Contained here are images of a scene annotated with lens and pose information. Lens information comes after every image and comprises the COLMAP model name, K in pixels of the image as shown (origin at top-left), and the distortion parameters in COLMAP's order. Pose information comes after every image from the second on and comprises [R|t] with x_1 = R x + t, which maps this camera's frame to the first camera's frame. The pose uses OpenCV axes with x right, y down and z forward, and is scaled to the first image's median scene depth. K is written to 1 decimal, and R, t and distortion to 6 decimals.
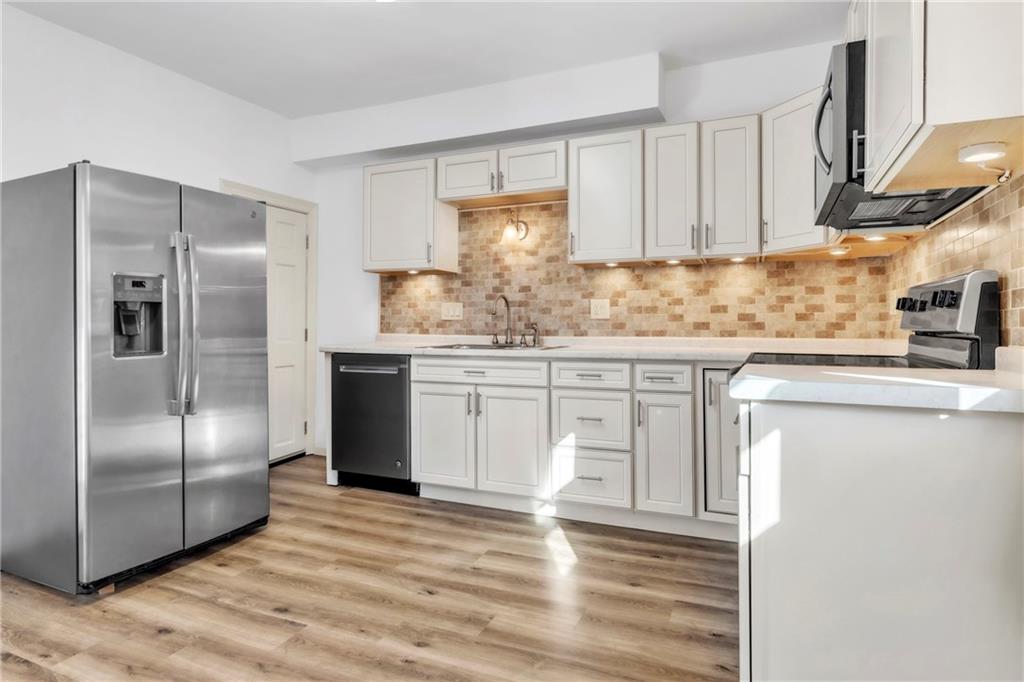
lens RADIAL K [[571.4, 0, 507.7], [0, 571.4, 322.3], [0, 0, 1]] dist [-0.005515, 0.001044]
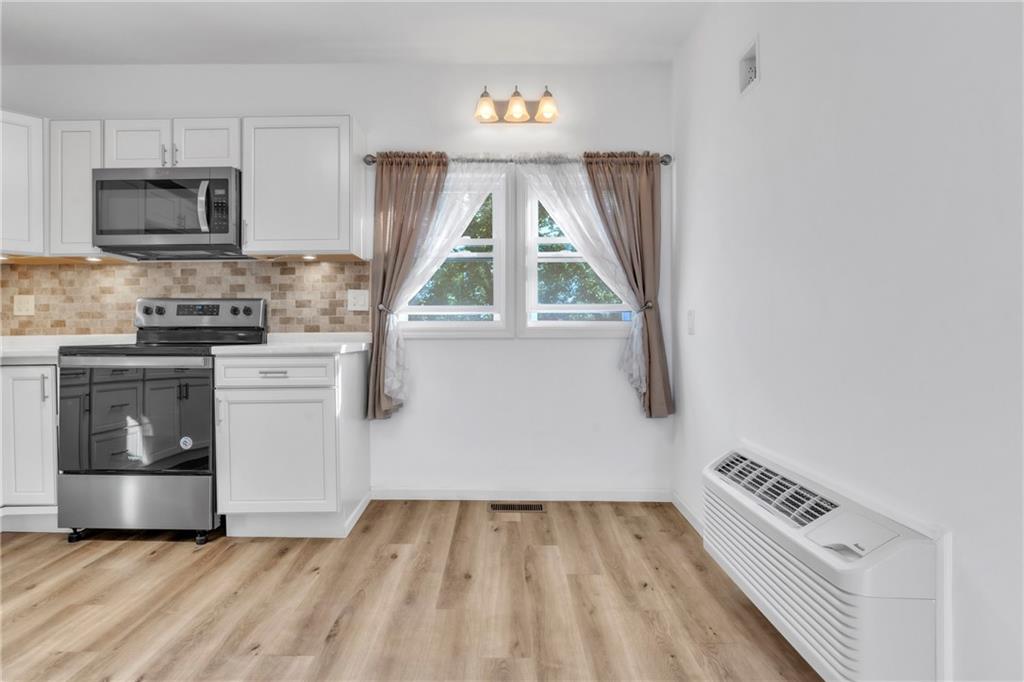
lens RADIAL K [[557.8, 0, 511.9], [0, 557.8, 341.7], [0, 0, 1]] dist [-0.012141, 0.003050]
pose [[-0.417289, -0.013656, 0.908671, -0.729544], [-0.003589, 0.999904, 0.013379, 0.019793], [-0.908767, 0.002322, -0.417298, 0.488652]]
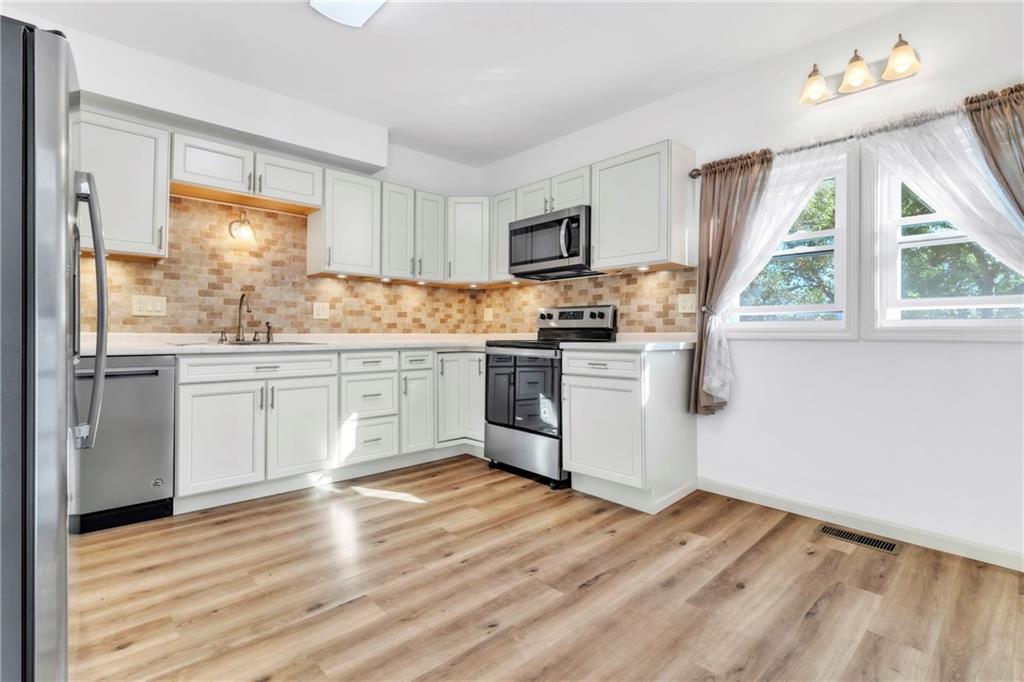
lens RADIAL K [[495.2, 0, 508.0], [0, 495.2, 332.0], [0, 0, 1]] dist [0.002681, 0.000315]
pose [[0.389335, 0.001649, 0.921095, -0.740271], [-0.009847, 0.999949, 0.002372, 0.017103], [-0.921043, -0.009993, 0.389332, 0.256563]]
